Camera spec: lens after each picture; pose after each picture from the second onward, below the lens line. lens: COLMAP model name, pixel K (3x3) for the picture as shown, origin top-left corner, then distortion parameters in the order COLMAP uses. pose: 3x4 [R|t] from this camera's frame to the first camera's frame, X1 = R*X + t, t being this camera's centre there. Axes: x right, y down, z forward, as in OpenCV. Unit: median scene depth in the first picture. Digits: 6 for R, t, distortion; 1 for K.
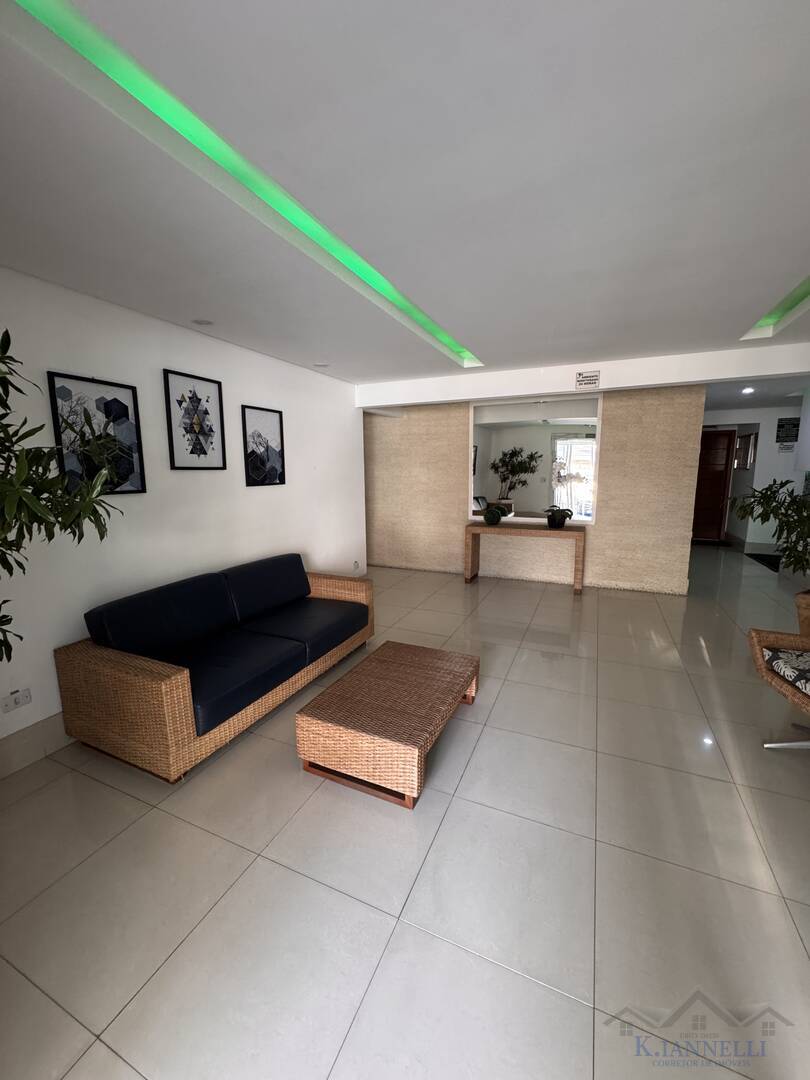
lens RADIAL K [[431.1, 0, 404.7], [0, 431.1, 537.9], [0, 0, 1]] dist [-0.002494, 0.000815]
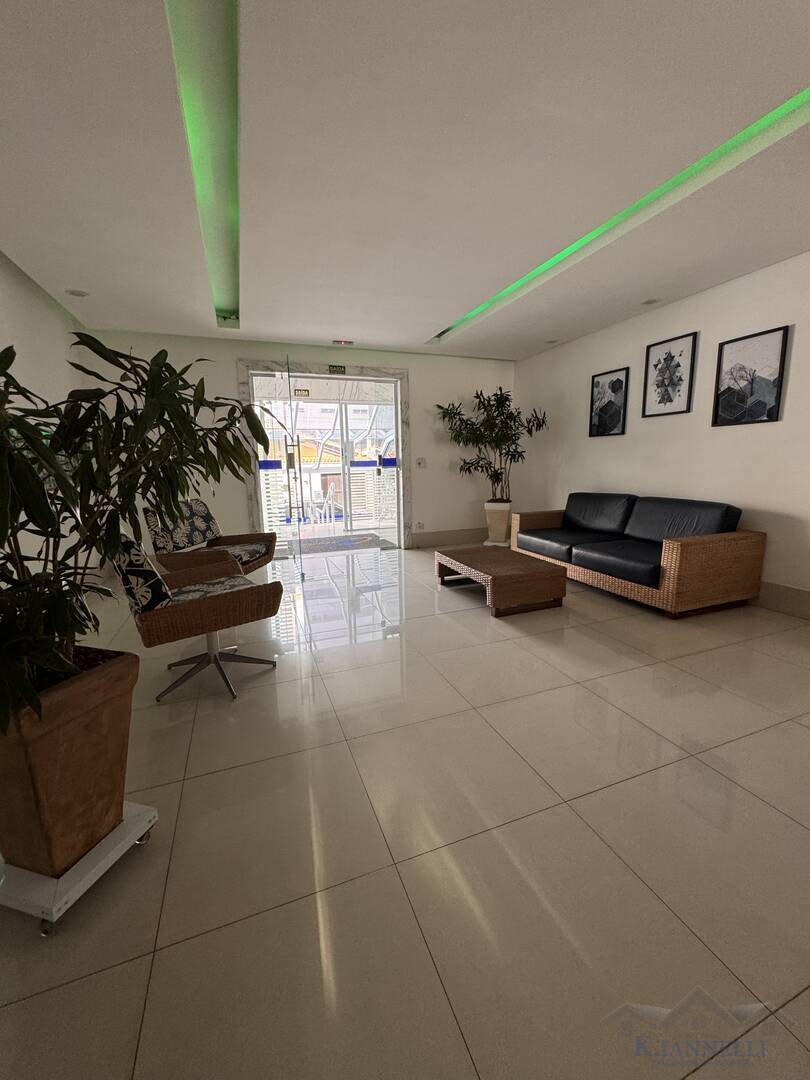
lens RADIAL K [[431.1, 0, 404.7], [0, 431.1, 537.9], [0, 0, 1]] dist [-0.002494, 0.000815]
pose [[-0.706140, 0.140081, -0.694077, 0.972799], [-0.090698, 0.954266, 0.284868, -0.104783], [0.702239, 0.264108, -0.661141, 1.376888]]
